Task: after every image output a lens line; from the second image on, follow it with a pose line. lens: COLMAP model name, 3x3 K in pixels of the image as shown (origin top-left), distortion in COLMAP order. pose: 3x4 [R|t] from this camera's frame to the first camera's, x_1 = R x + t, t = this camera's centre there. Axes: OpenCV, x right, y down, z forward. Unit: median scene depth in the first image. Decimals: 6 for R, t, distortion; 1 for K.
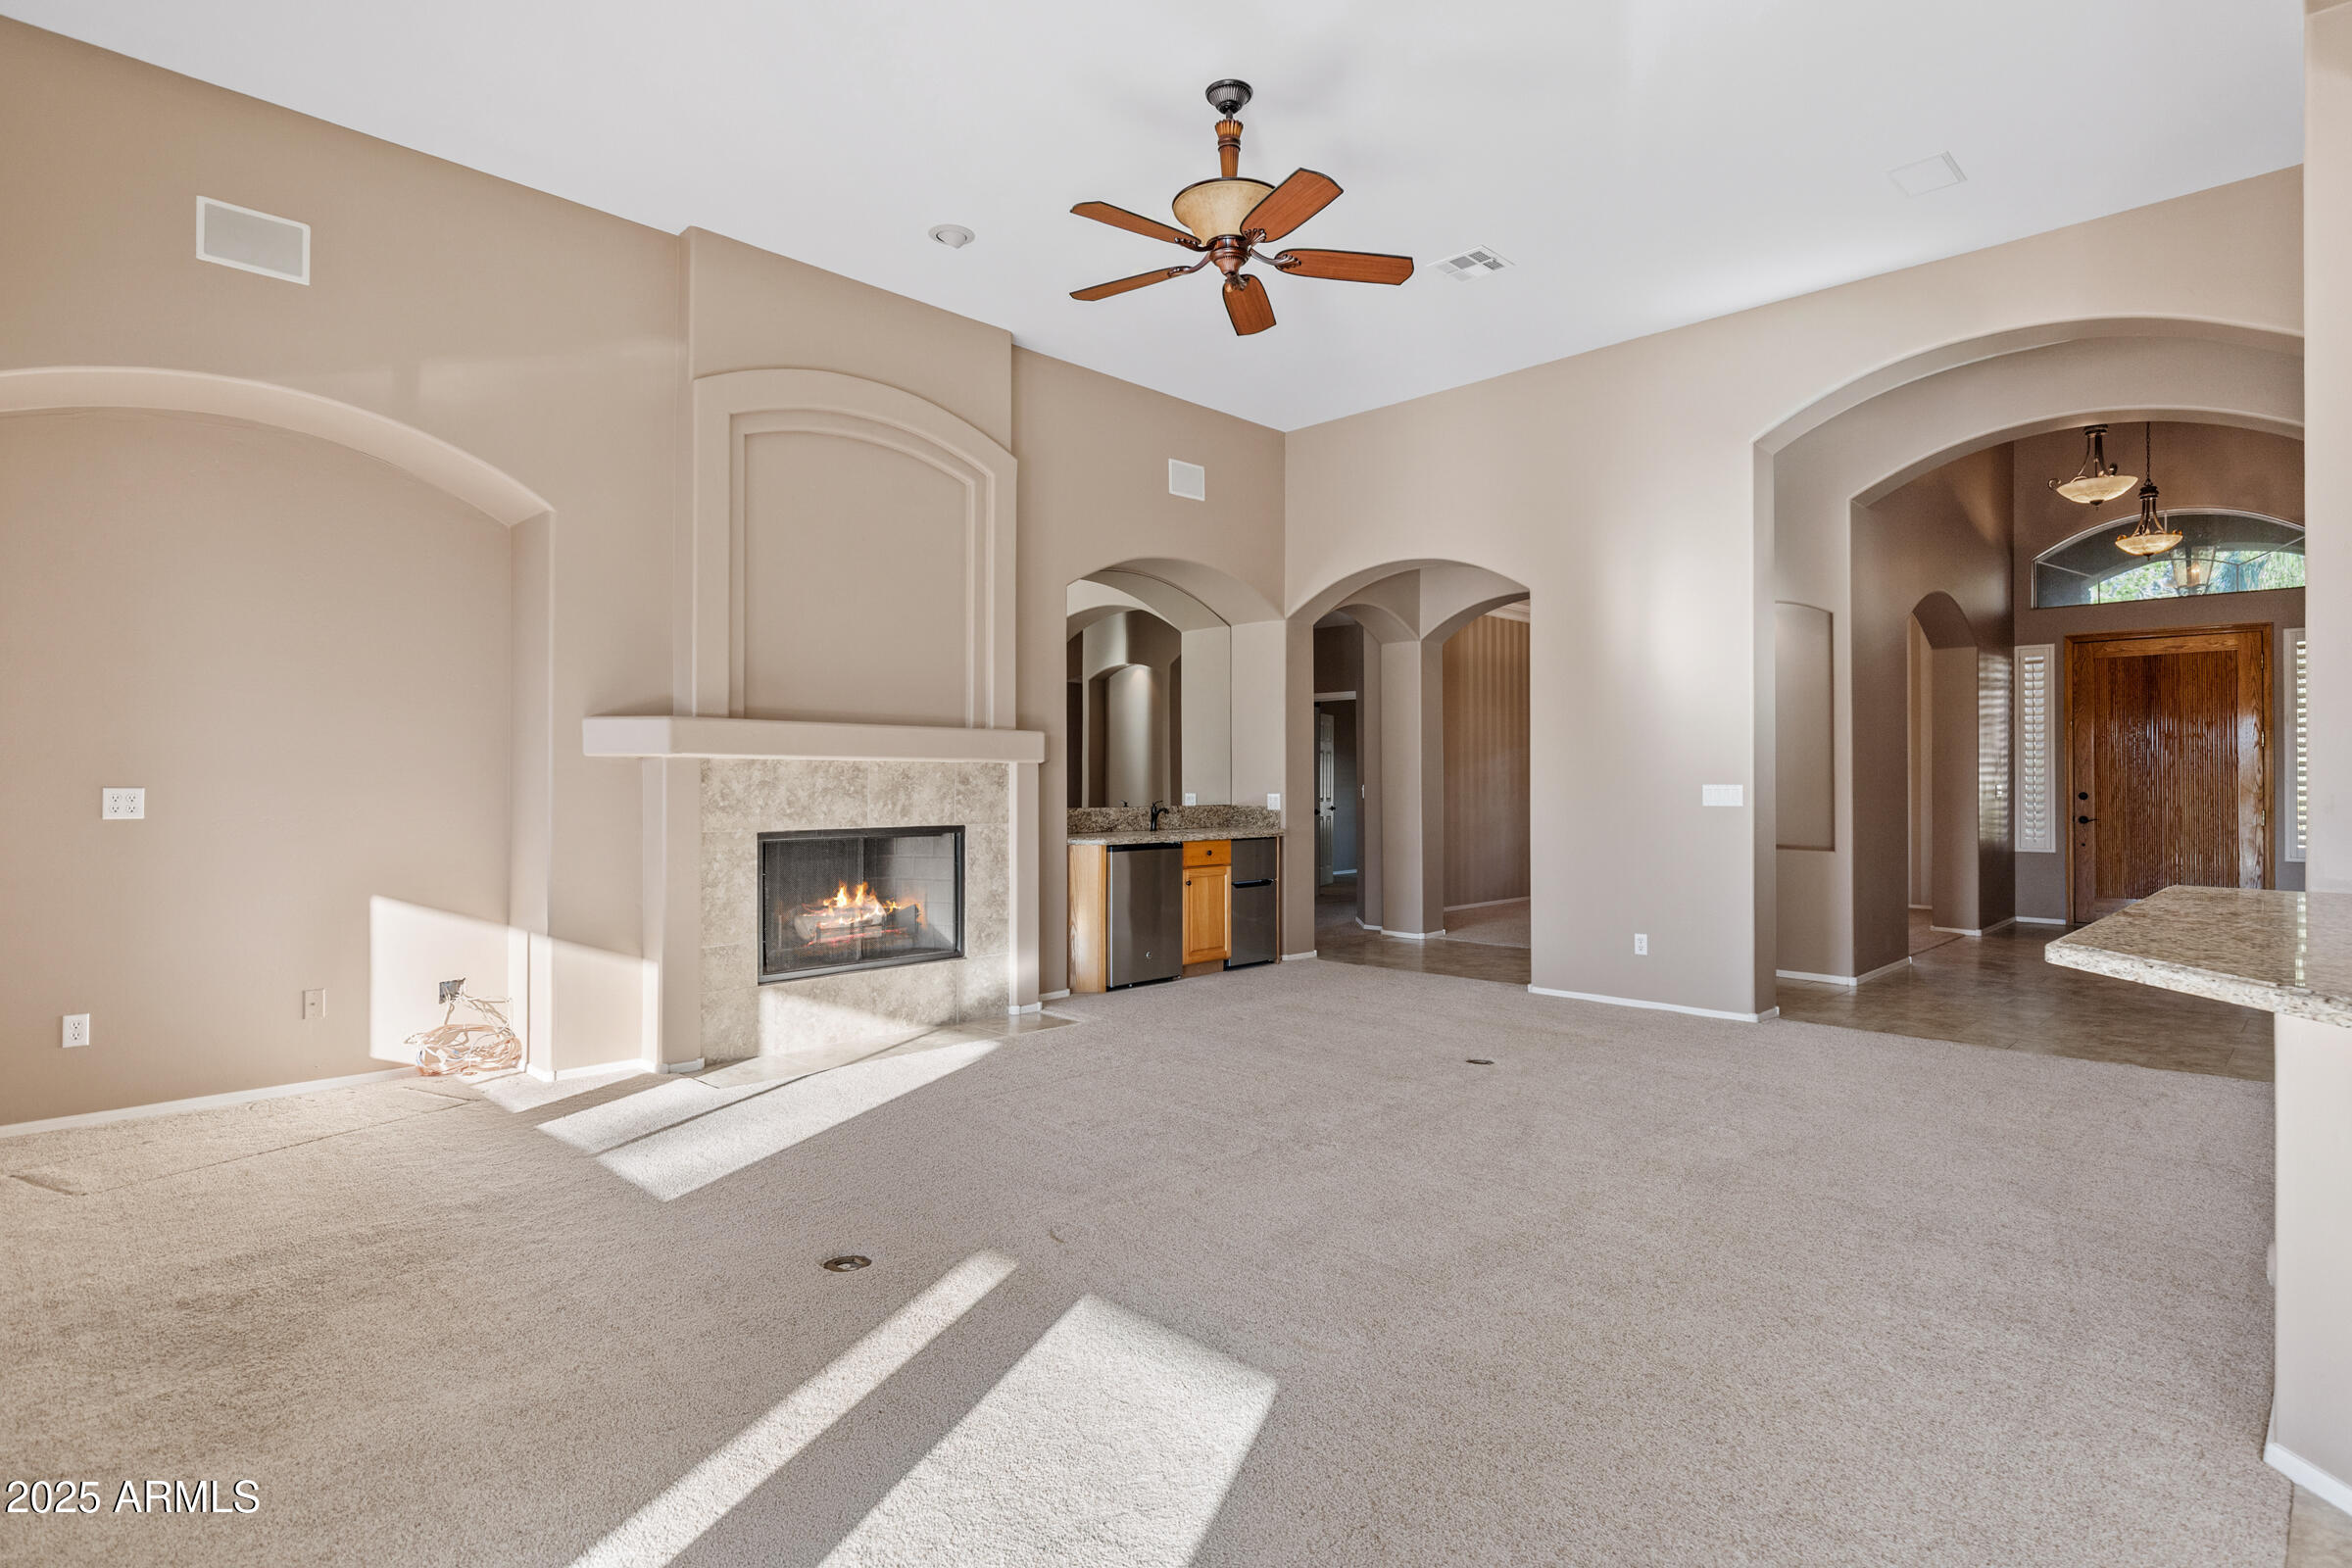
lens RADIAL K [[1222.3, 0, 1186.5], [0, 1222.3, 765.2], [0, 0, 1]] dist [0.001026, 0.000464]
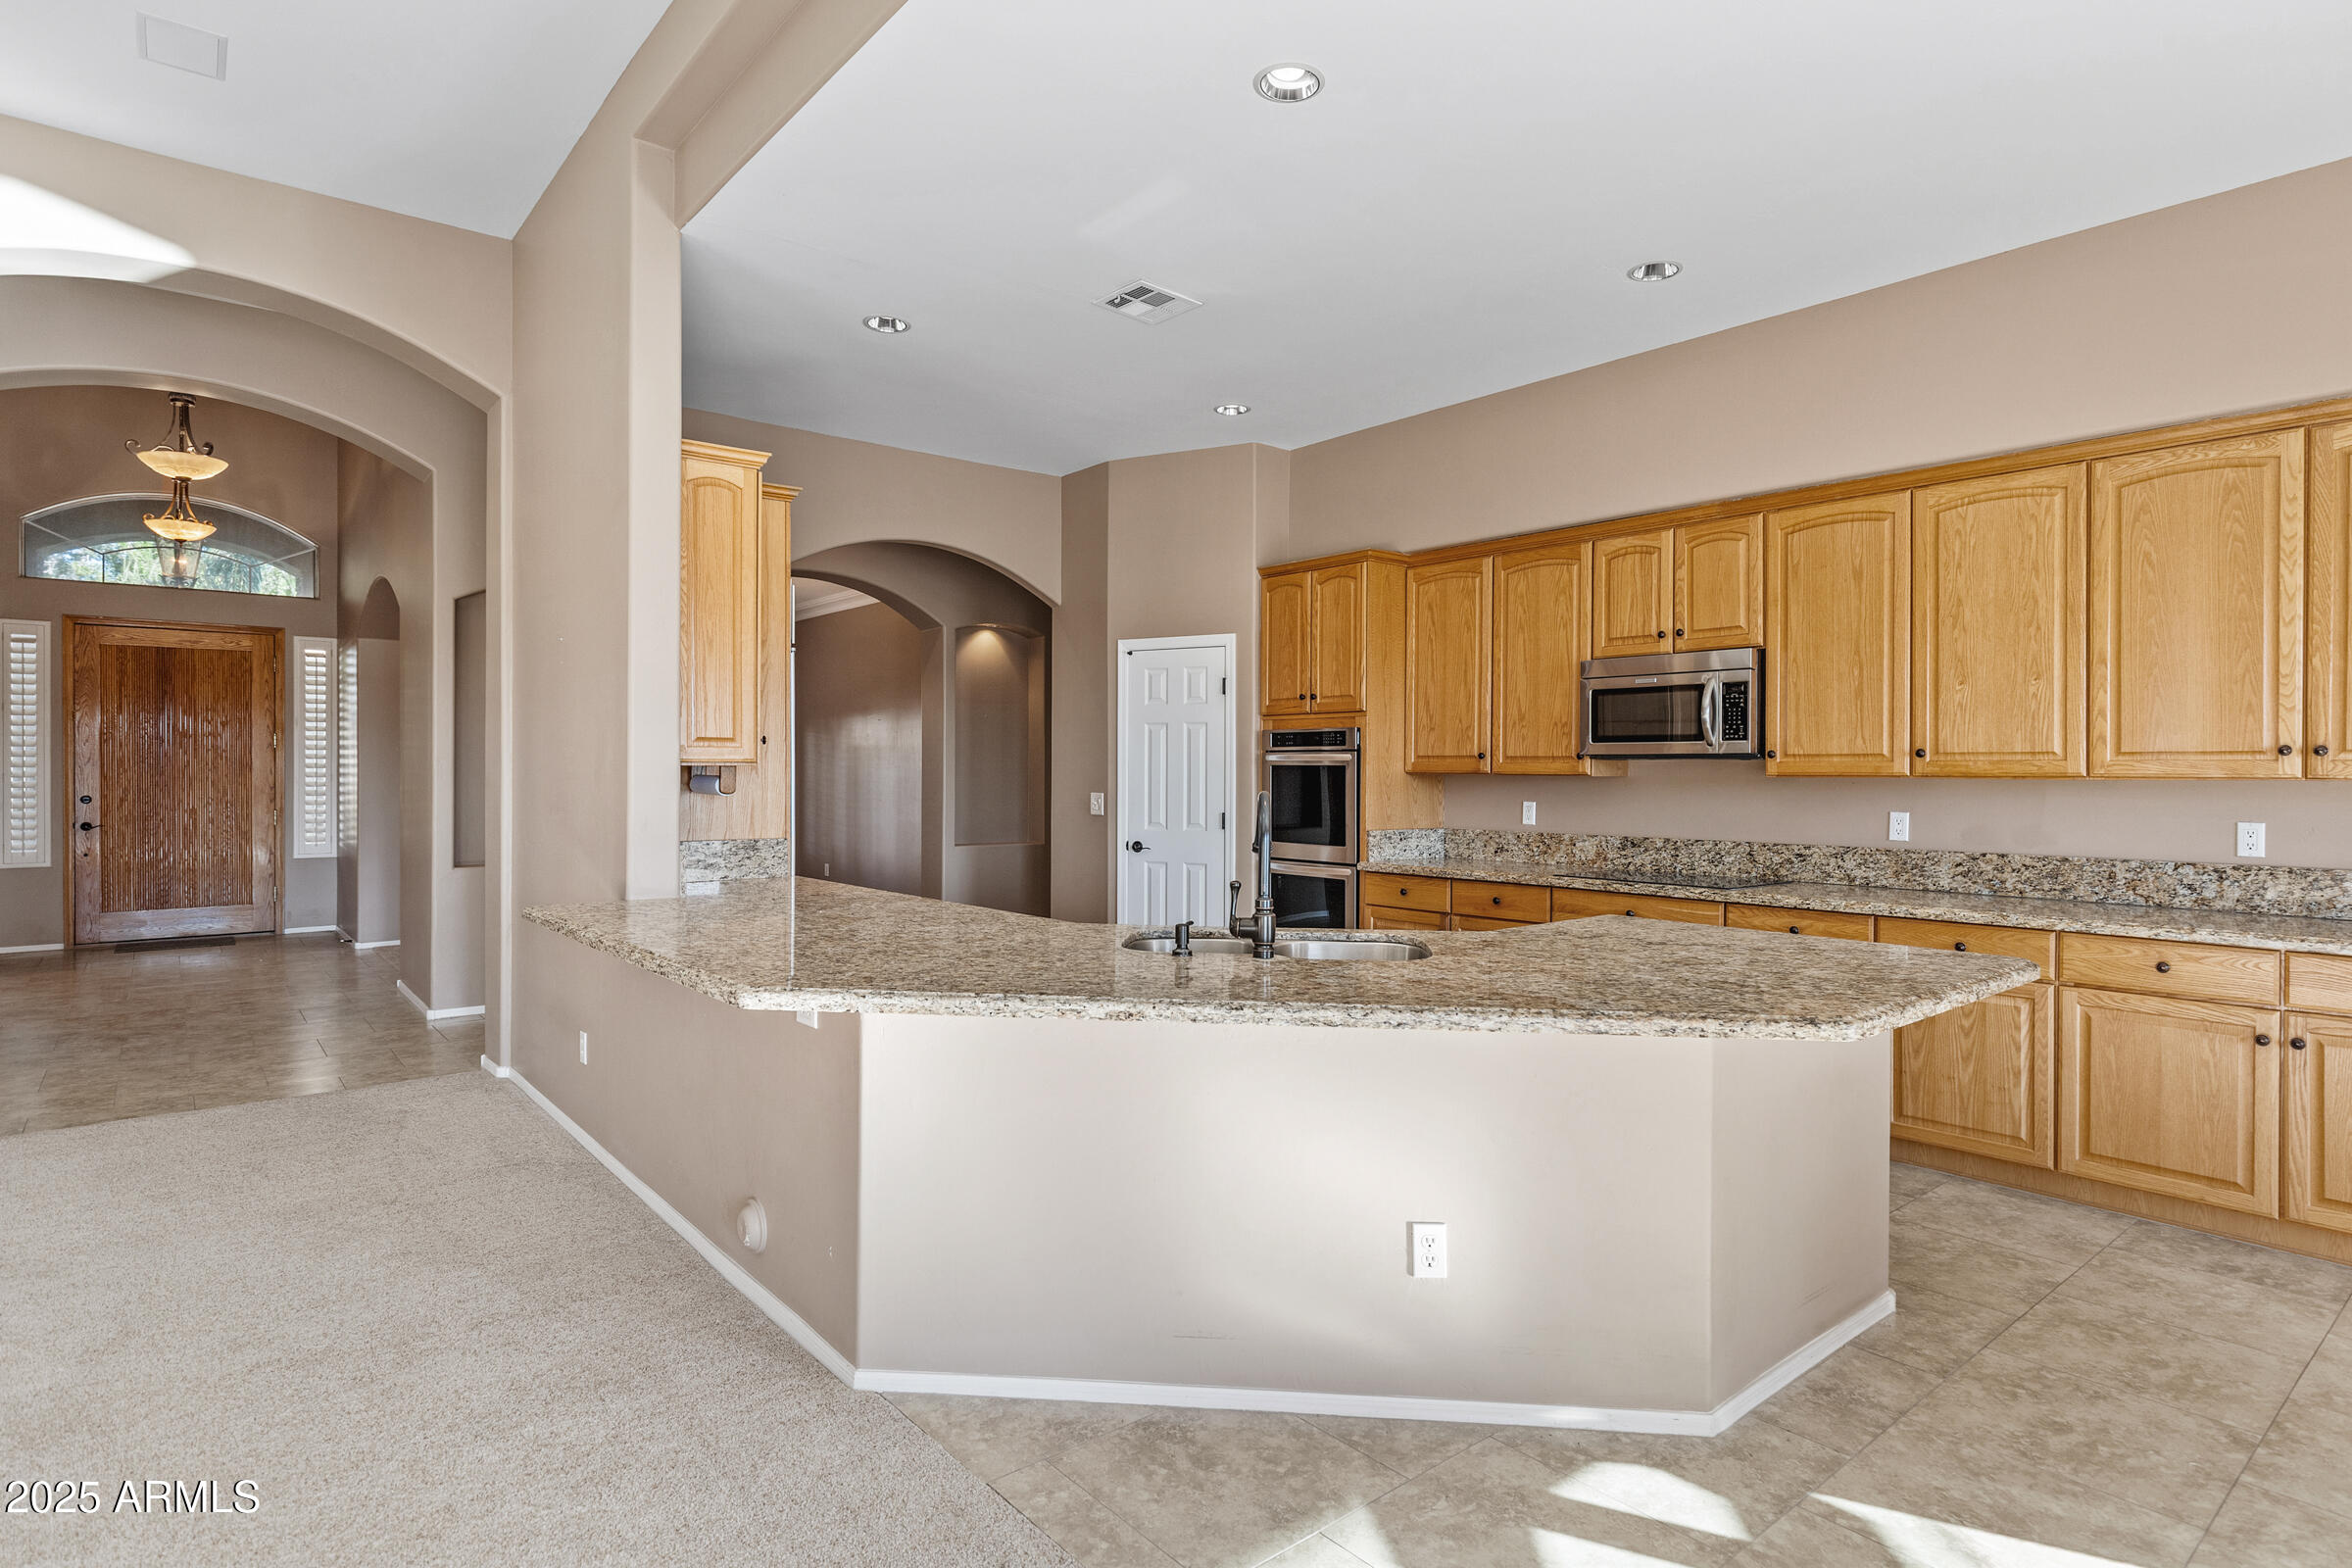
lens RADIAL K [[1222.3, 0, 1180.6], [0, 1222.3, 777.1], [0, 0, 1]] dist [0.001026, 0.000464]
pose [[0.101934, -0.007793, 0.994761, -0.128191], [-0.014631, 0.999849, 0.009332, -0.022013], [-0.994684, -0.015506, 0.101805, 0.263405]]
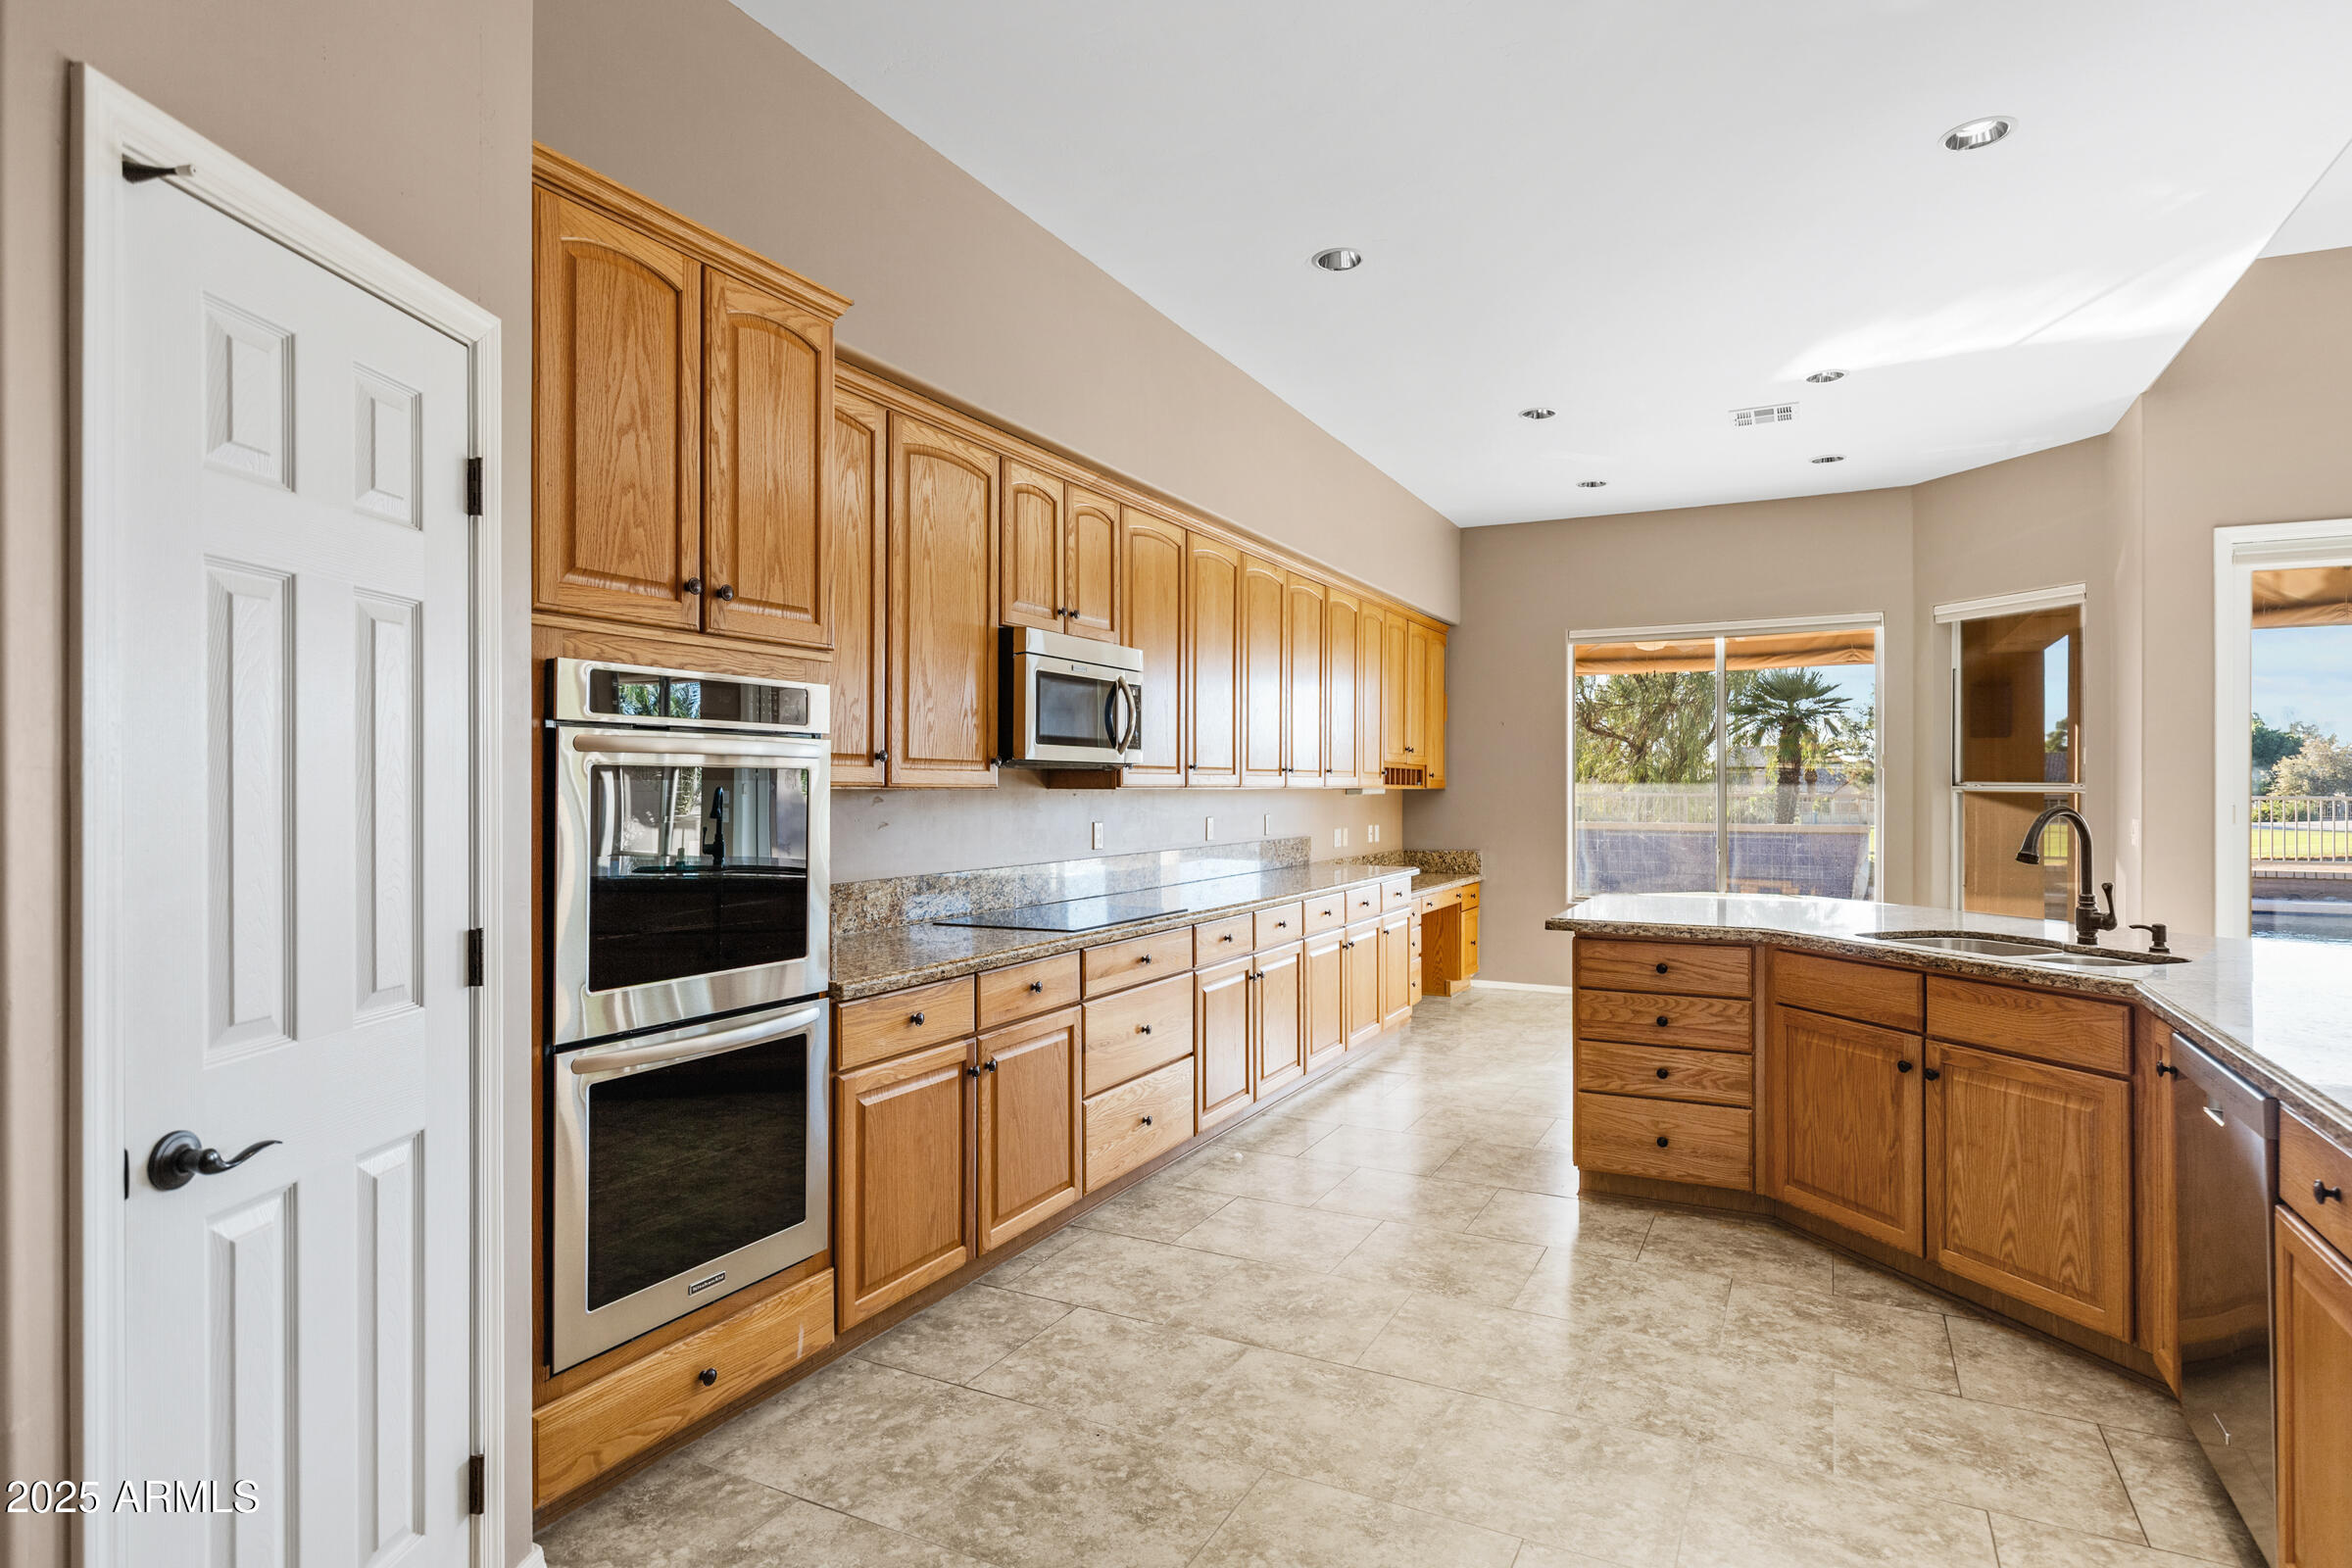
lens RADIAL K [[1292.4, 0, 1198.8], [0, 1292.4, 776.8], [0, 0, 1]] dist [0.002395, -0.000603]
pose [[-0.942714, -0.003653, -0.333582, 0.913021], [0.002655, 0.999826, -0.018453, -0.012511], [0.333592, -0.018282, -0.942540, 0.714098]]
